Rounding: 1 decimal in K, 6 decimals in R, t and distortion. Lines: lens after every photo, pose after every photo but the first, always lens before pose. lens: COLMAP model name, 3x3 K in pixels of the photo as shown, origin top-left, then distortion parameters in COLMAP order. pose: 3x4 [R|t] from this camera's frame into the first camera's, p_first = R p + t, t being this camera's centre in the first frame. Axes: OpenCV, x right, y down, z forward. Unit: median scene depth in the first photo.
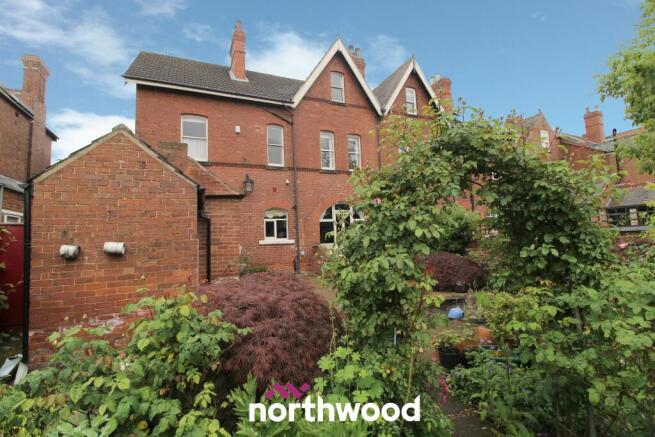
lens RADIAL K [[312.7, 0, 330.2], [0, 312.7, 213.6], [0, 0, 1]] dist [-0.007152, -0.007487]
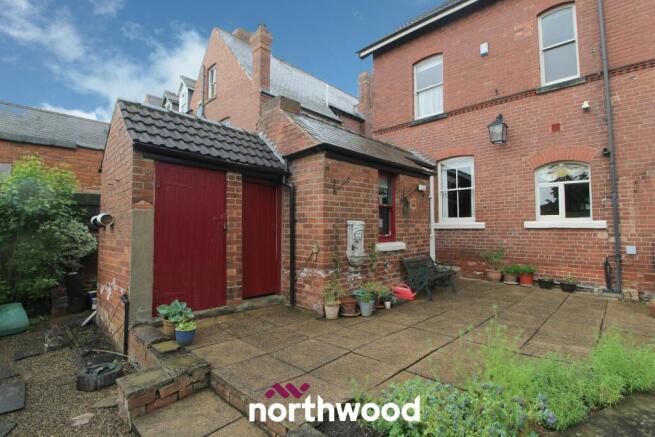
lens RADIAL K [[312.7, 0, 332.3], [0, 312.7, 210.3], [0, 0, 1]] dist [-0.007152, -0.007487]
pose [[0.360375, -0.015123, -0.932685, 0.179250], [0.059751, 0.998189, 0.006902, 0.039122], [0.930892, -0.058216, 0.360626, 0.437547]]
